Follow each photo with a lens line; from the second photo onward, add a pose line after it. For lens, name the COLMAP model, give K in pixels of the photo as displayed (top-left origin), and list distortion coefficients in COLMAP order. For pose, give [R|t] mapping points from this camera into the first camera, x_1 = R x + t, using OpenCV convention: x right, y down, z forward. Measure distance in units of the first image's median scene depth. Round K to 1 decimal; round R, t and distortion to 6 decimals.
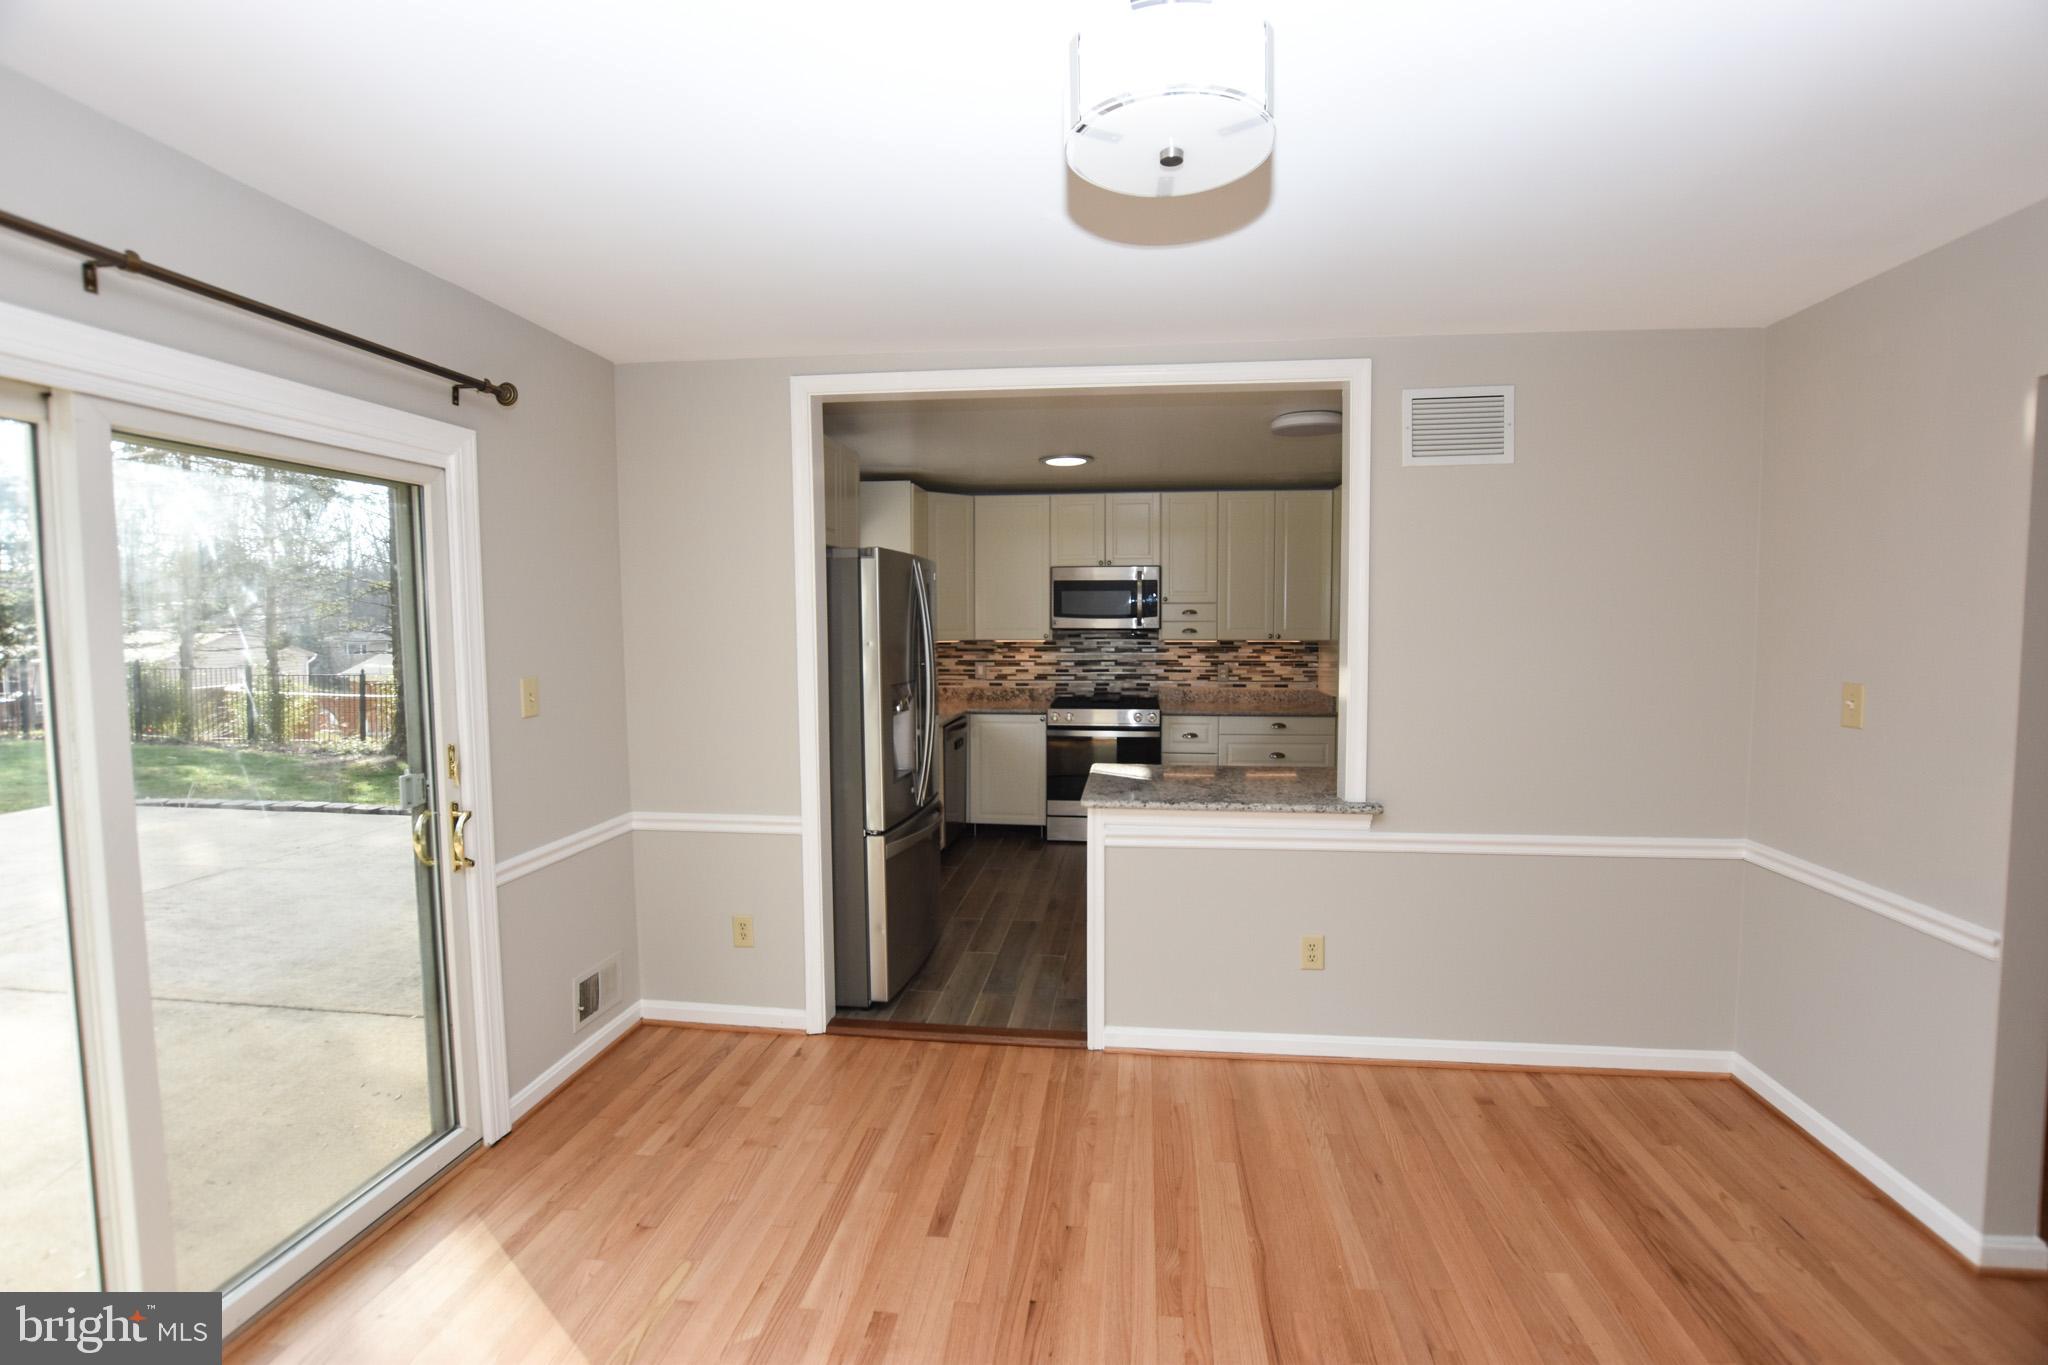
lens RADIAL K [[902.5, 0, 1031.5], [0, 902.5, 678.2], [0, 0, 1]] dist [-0.032671, 0.003135]
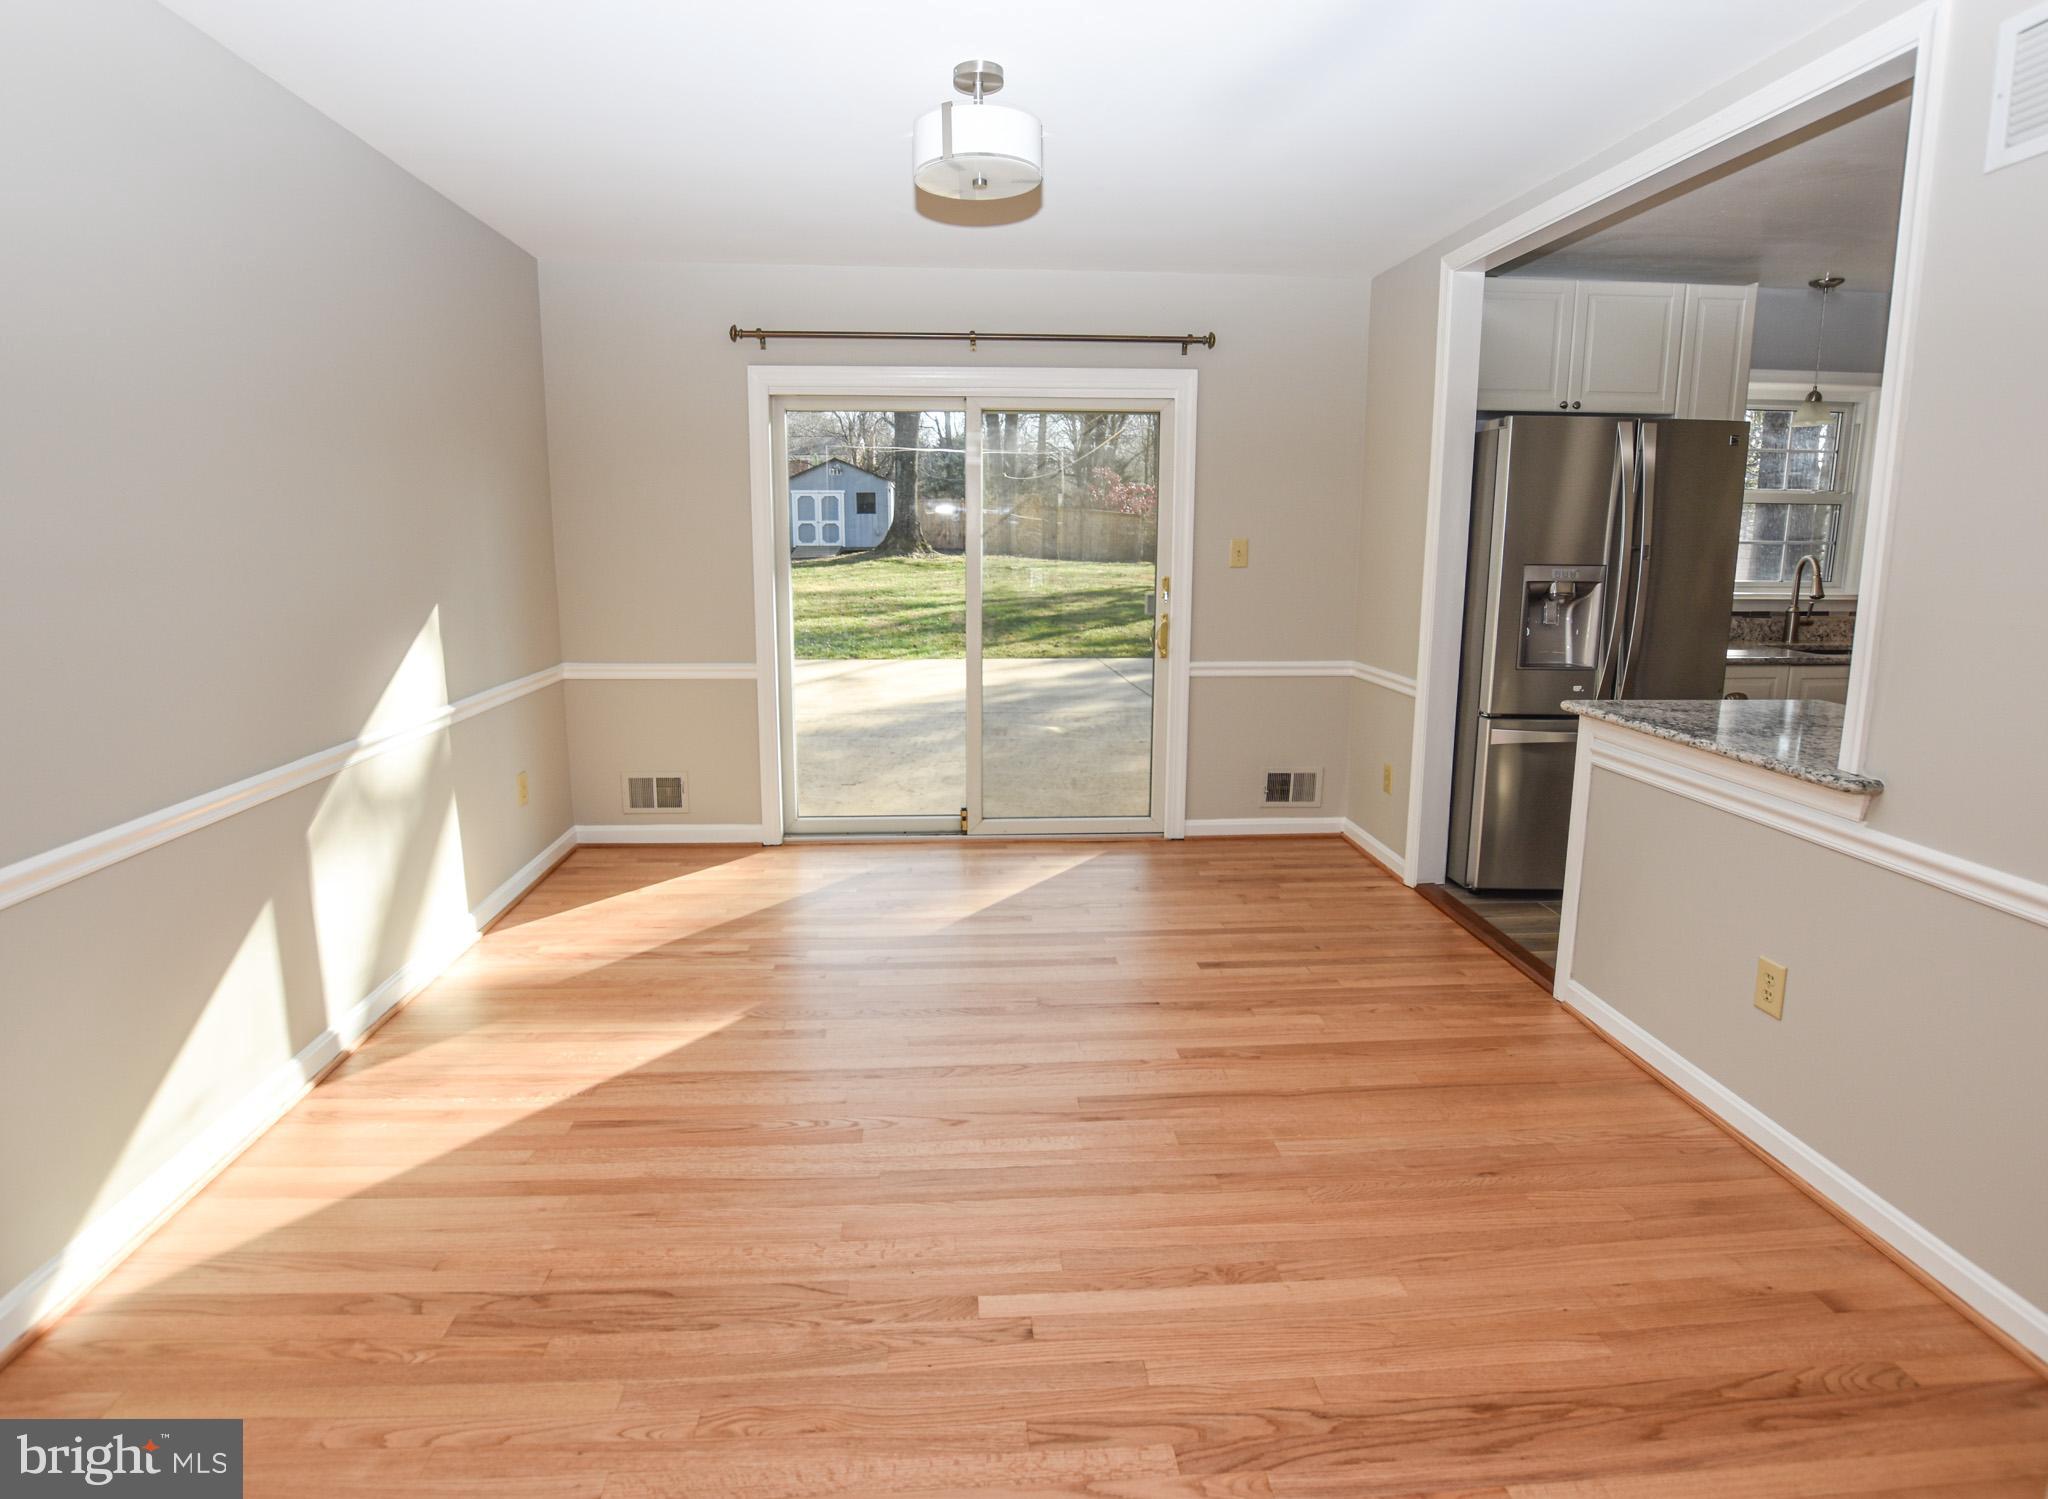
lens RADIAL K [[1048.8, 0, 1014.3], [0, 1048.8, 709.3], [0, 0, 1]] dist [-0.001868, -0.023232]
pose [[0.189389, 0.167603, -0.967492, 0.848340], [-0.070211, 0.985114, 0.156912, 0.023298], [0.979389, 0.038211, 0.198337, 0.279721]]
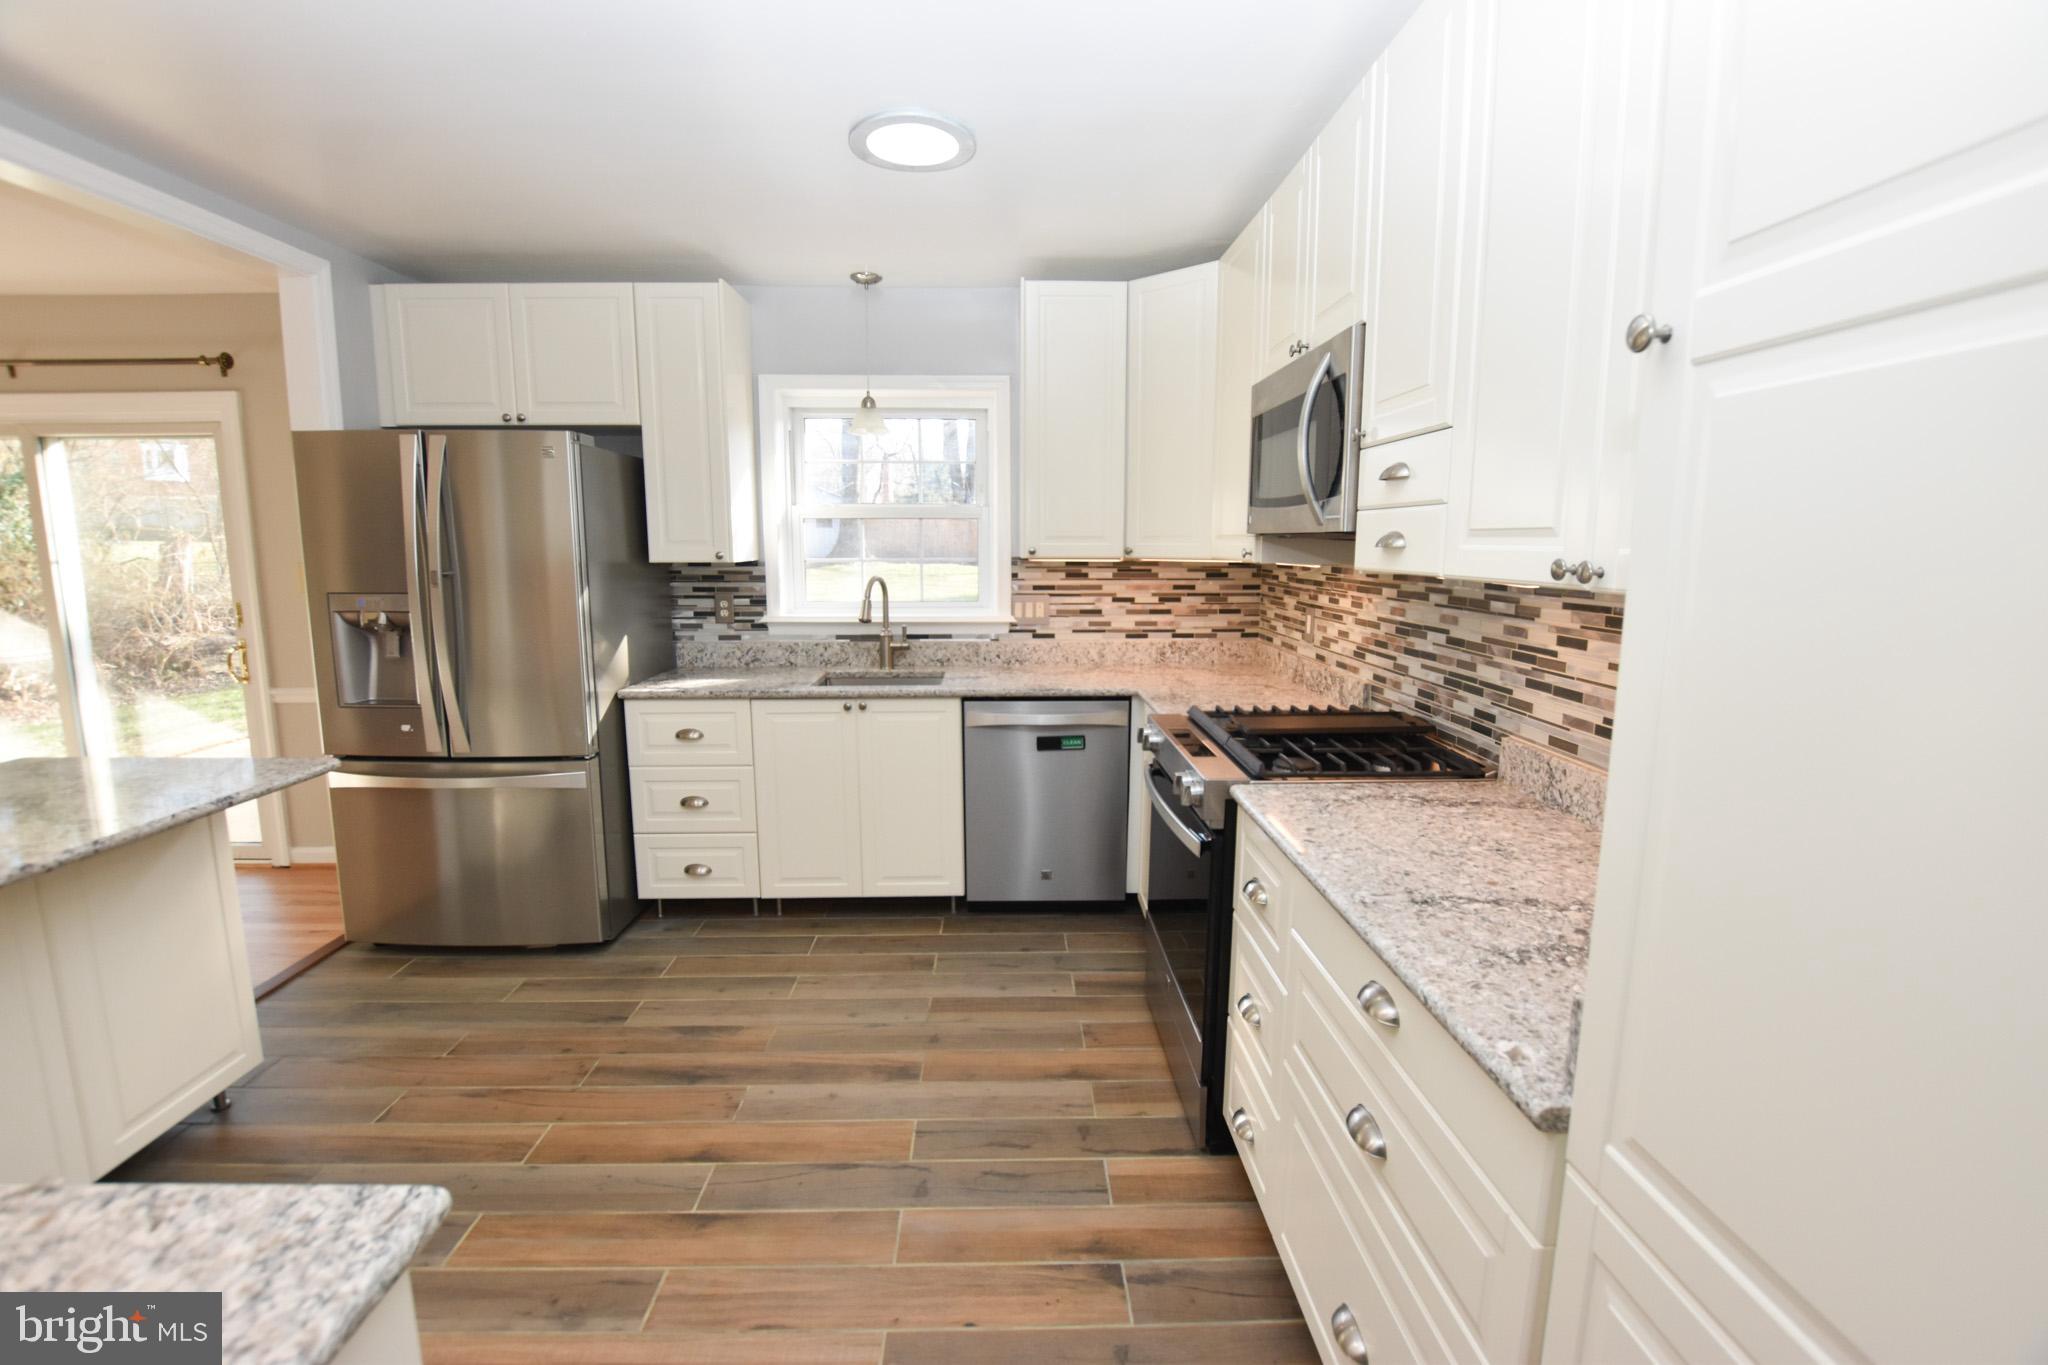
lens RADIAL K [[902.2, 0, 1026.6], [0, 902.2, 676.1], [0, 0, 1]] dist [-0.031062, 0.004291]
pose [[0.150205, 0.149372, -0.977306, 0.802644], [-0.066883, 0.987791, 0.140695, -0.079318], [0.986390, 0.044232, 0.158361, 1.573890]]
